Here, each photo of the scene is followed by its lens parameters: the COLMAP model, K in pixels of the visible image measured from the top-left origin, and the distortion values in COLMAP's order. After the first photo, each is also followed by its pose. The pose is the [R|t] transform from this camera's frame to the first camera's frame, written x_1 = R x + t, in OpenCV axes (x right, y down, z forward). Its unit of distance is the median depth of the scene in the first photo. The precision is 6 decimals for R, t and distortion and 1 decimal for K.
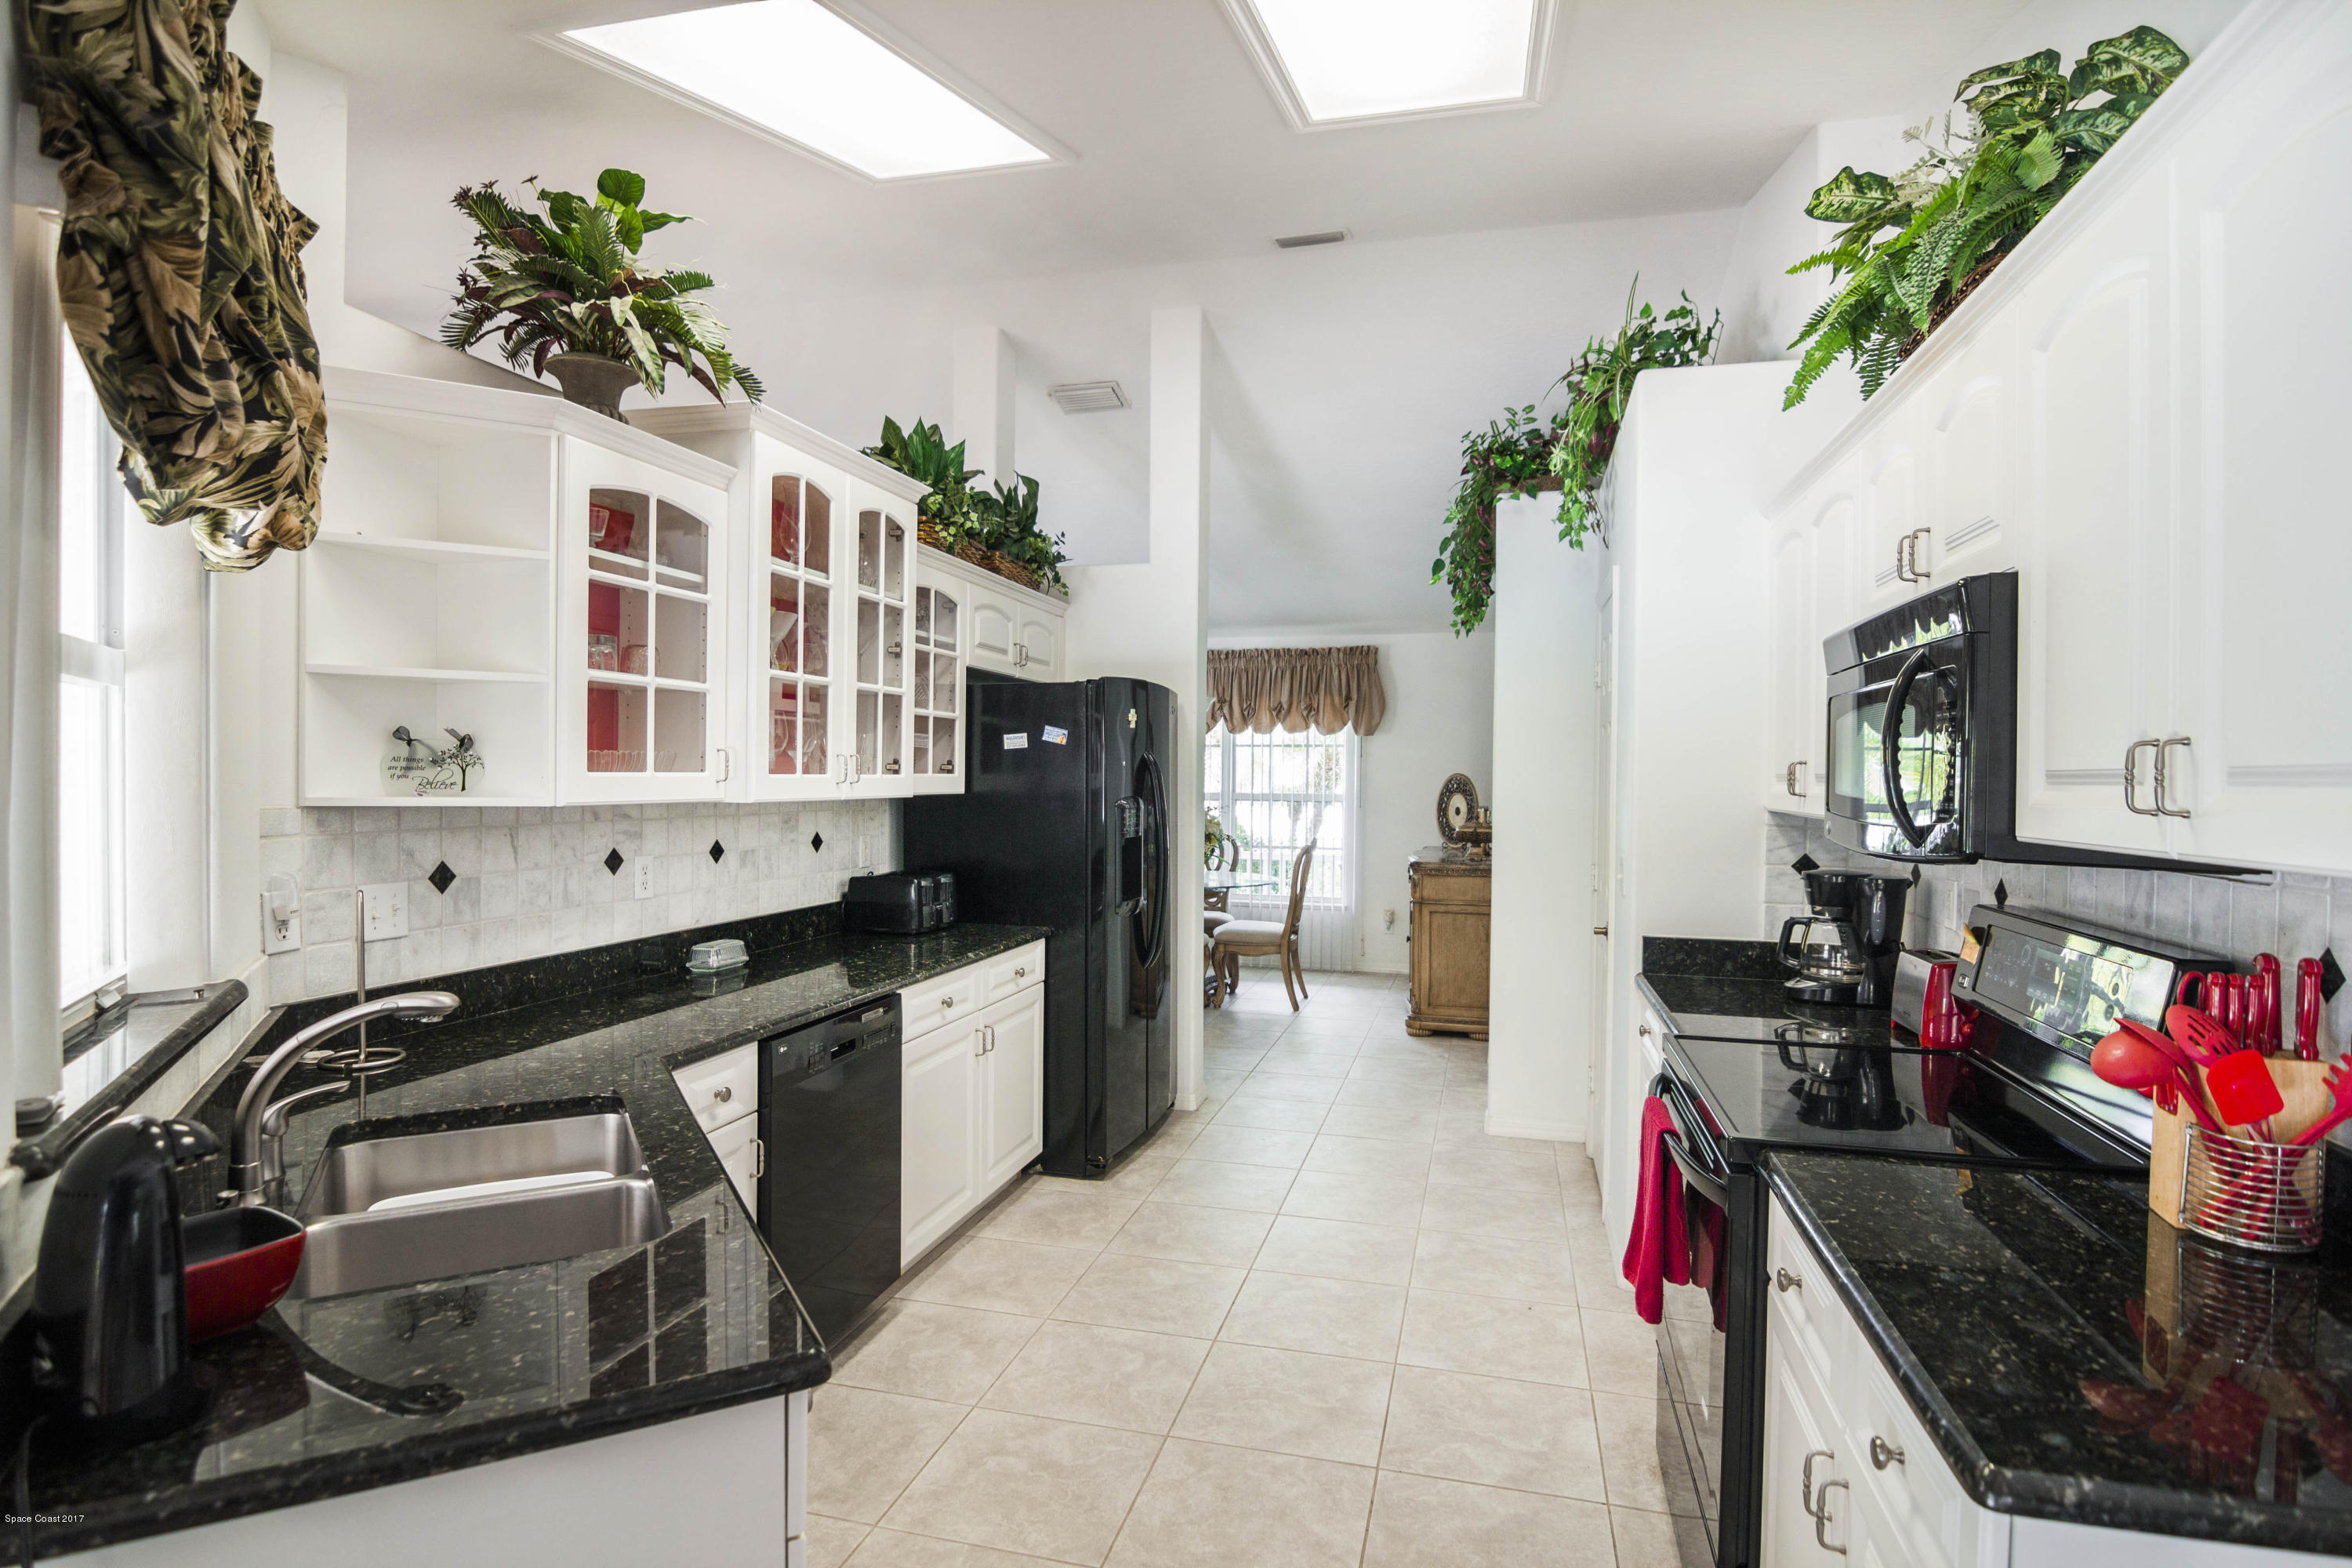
lens RADIAL K [[1204.7, 0, 1169.8], [0, 1204.7, 787.1], [0, 0, 1]] dist [-0.008030, -0.009770]
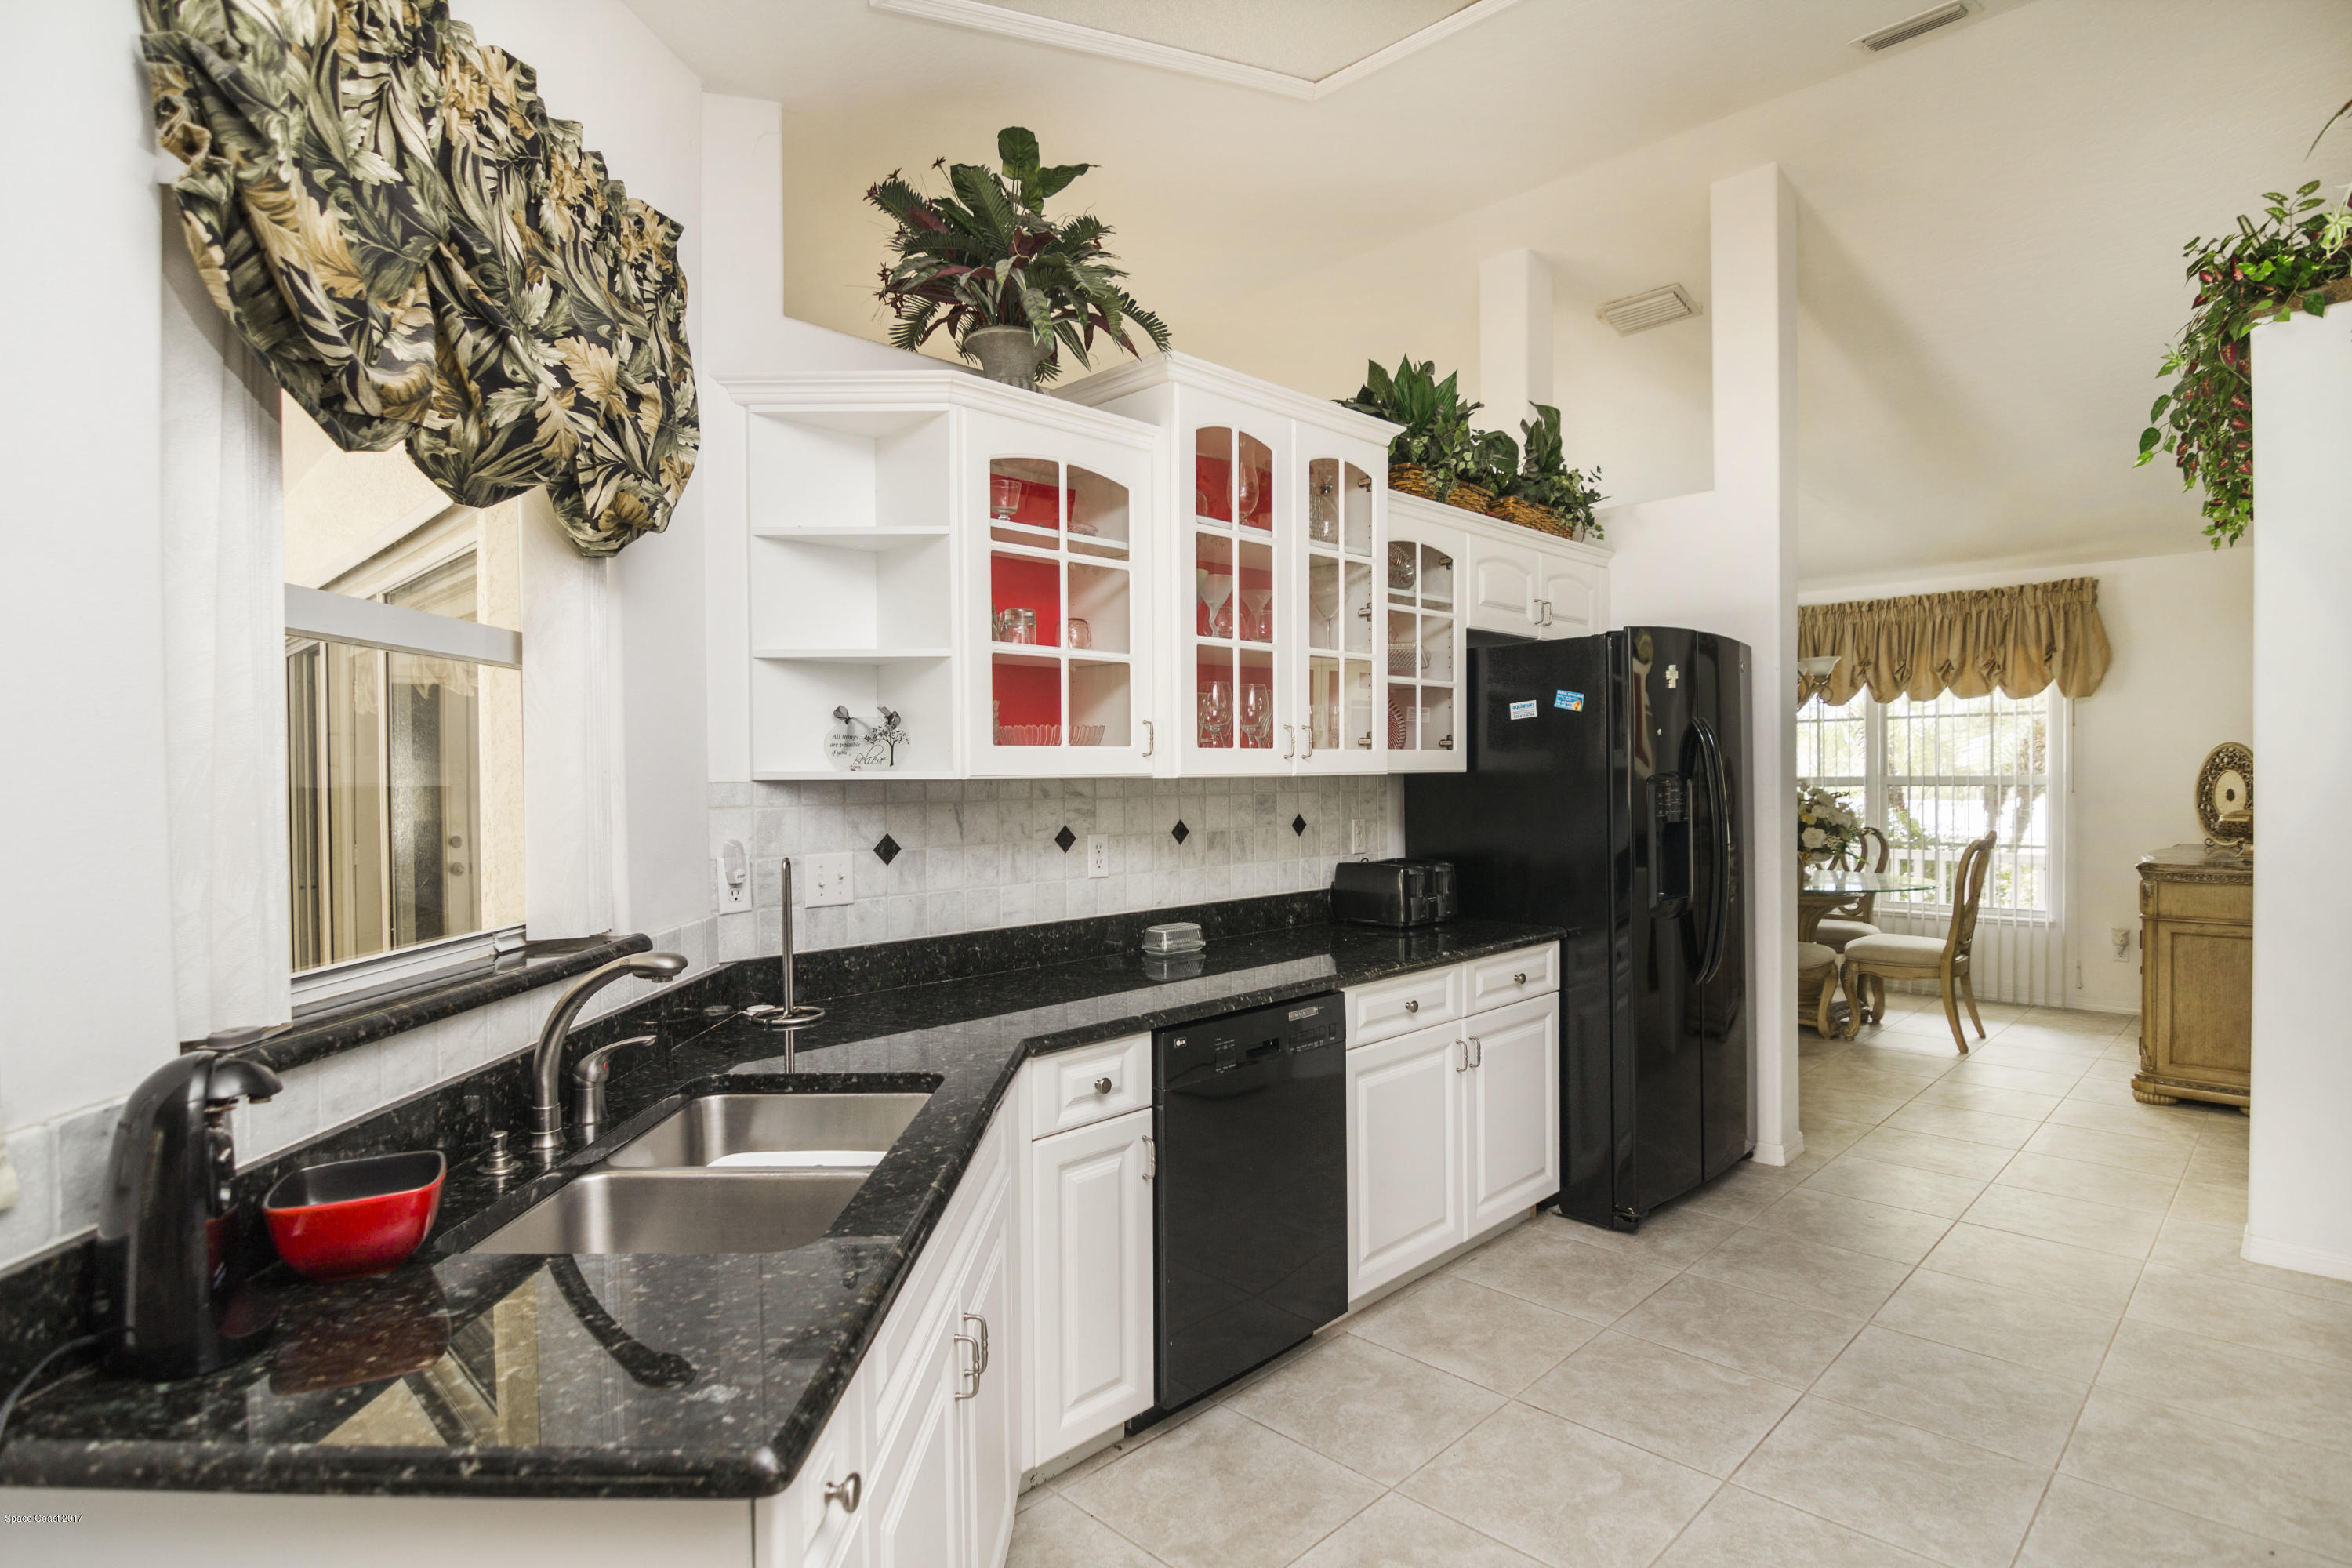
lens RADIAL K [[1204.7, 0, 1164.4], [0, 1204.7, 786.8], [0, 0, 1]] dist [-0.008030, -0.009770]
pose [[0.865393, -0.011777, -0.500955, 0.108595], [0.012452, 0.999920, -0.001997, 0.020642], [0.500939, -0.004510, 0.865471, 0.168827]]
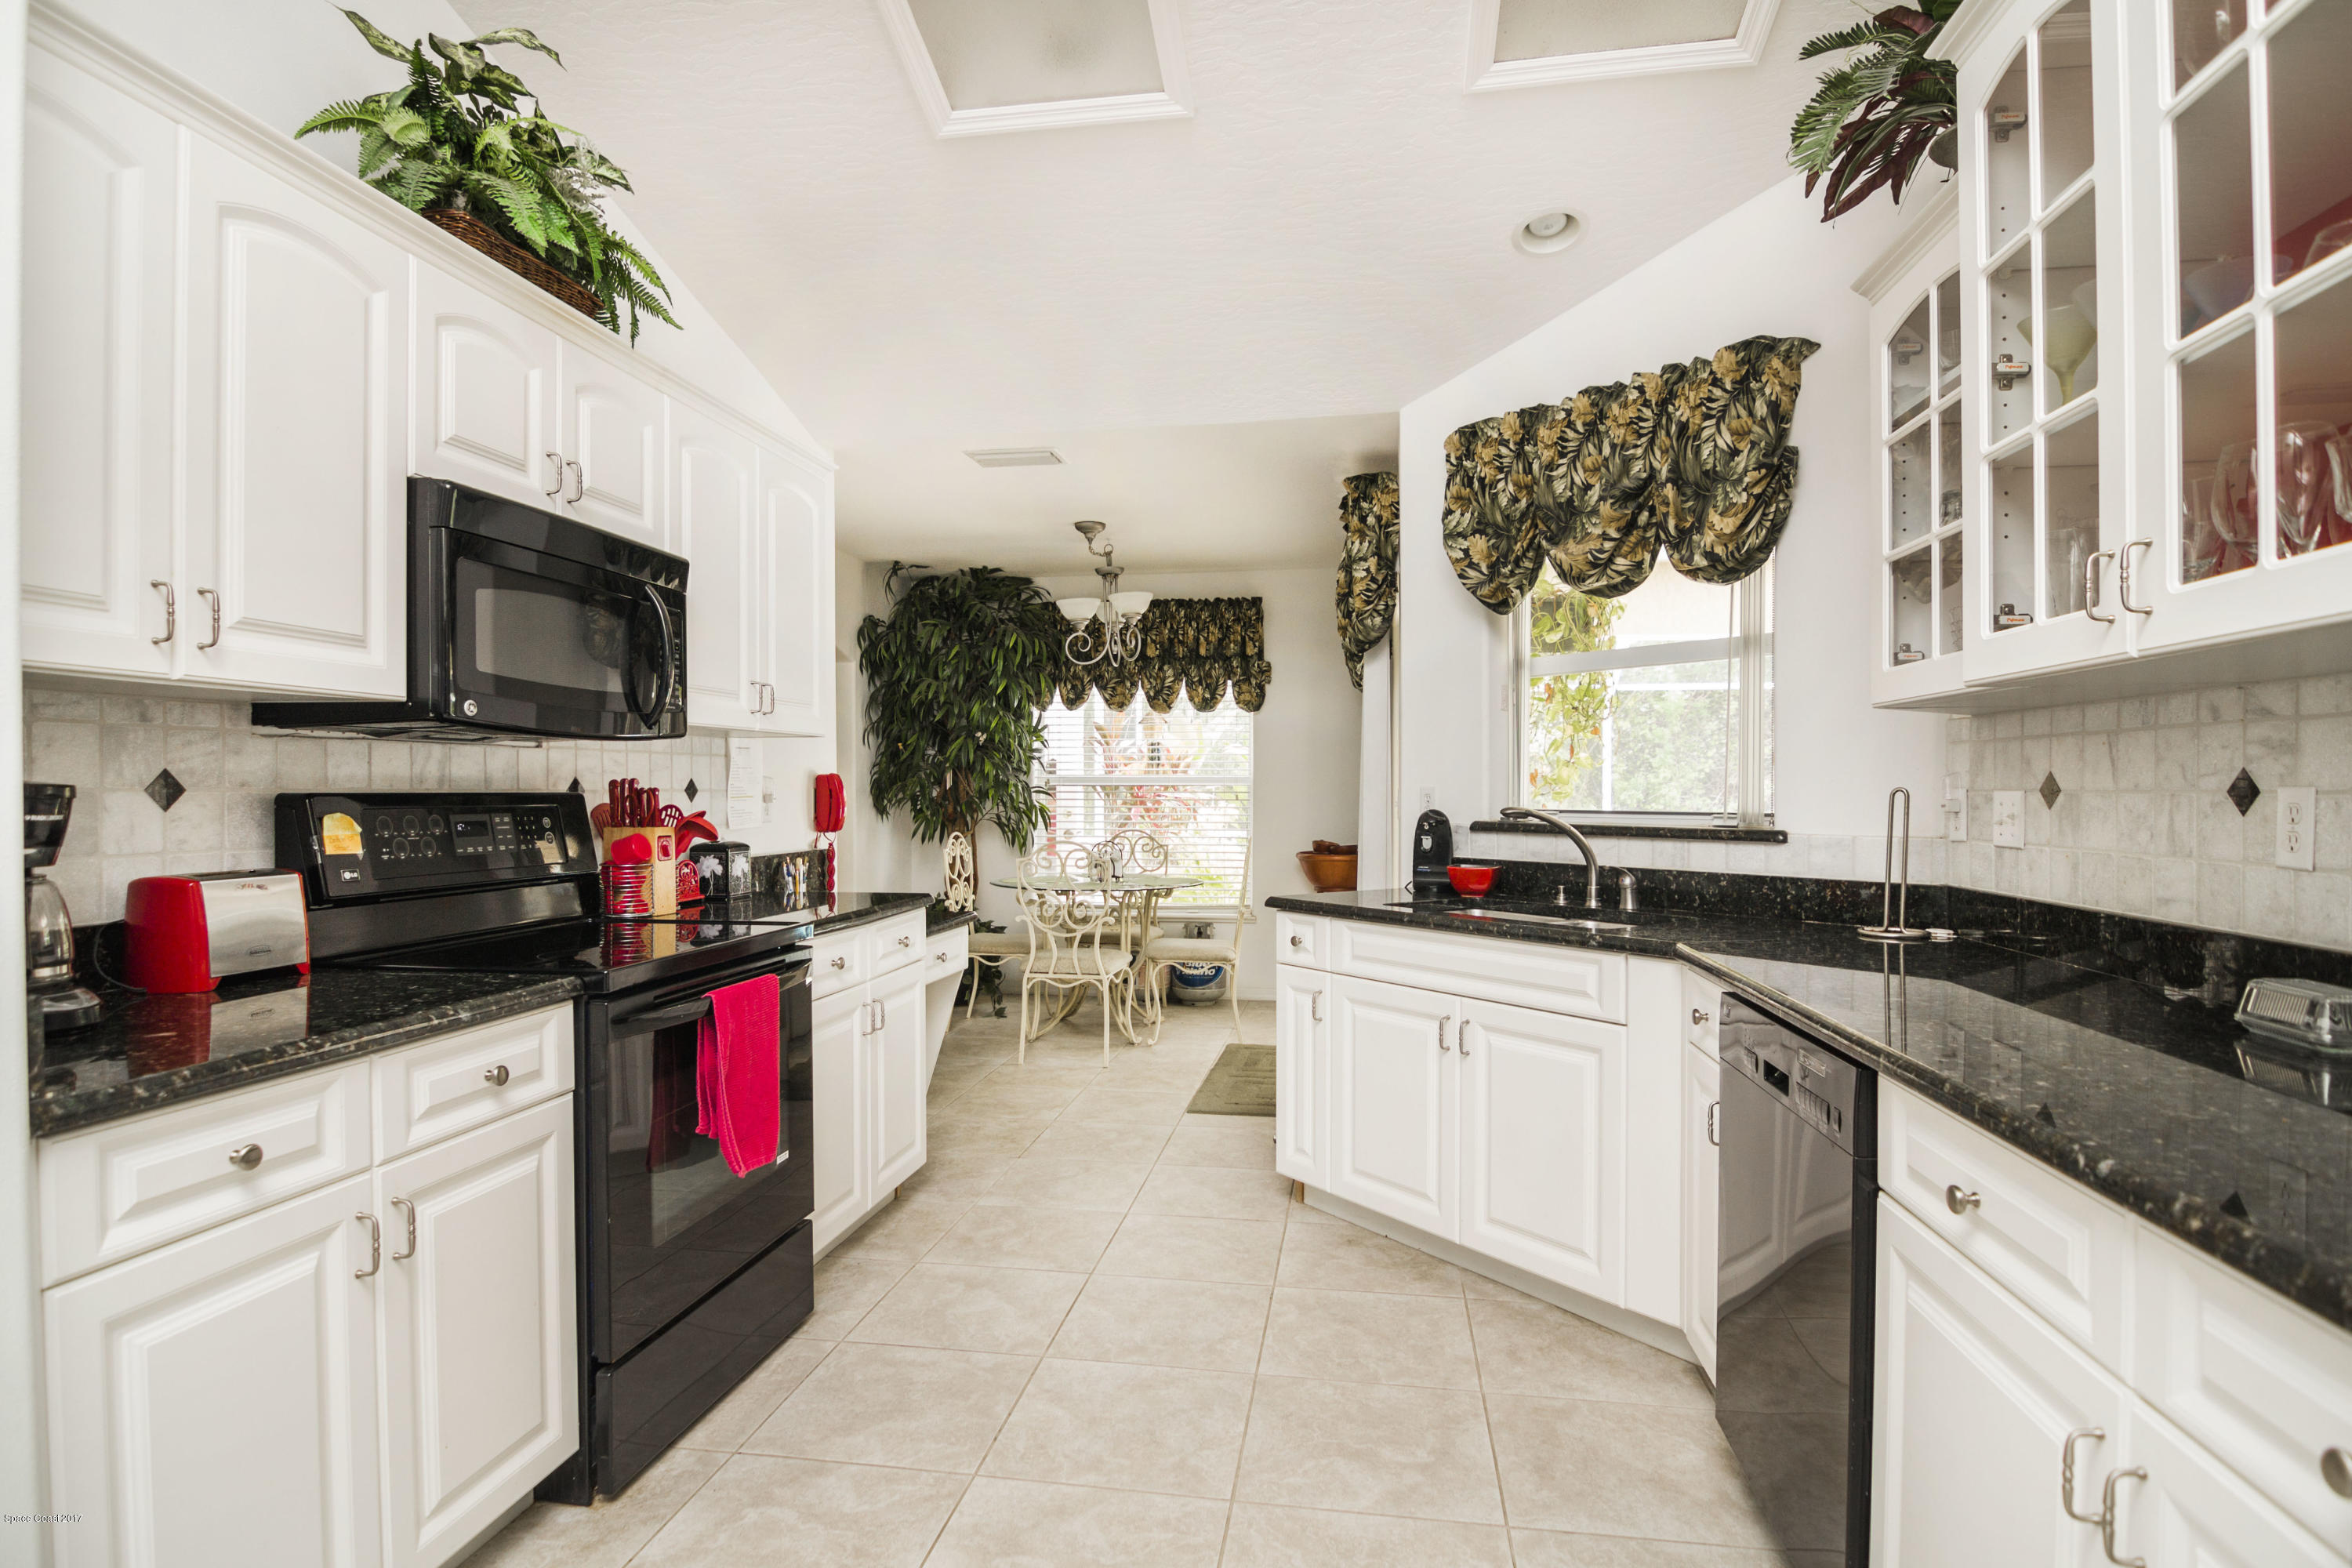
lens RADIAL K [[1204.7, 0, 1171.3], [0, 1204.7, 788.7], [0, 0, 1]] dist [-0.008030, -0.009770]
pose [[-0.994771, -0.009671, -0.101671, 0.100219], [-0.010980, 0.999864, 0.012325, 0.057040], [0.101538, 0.013377, -0.994742, 1.467645]]
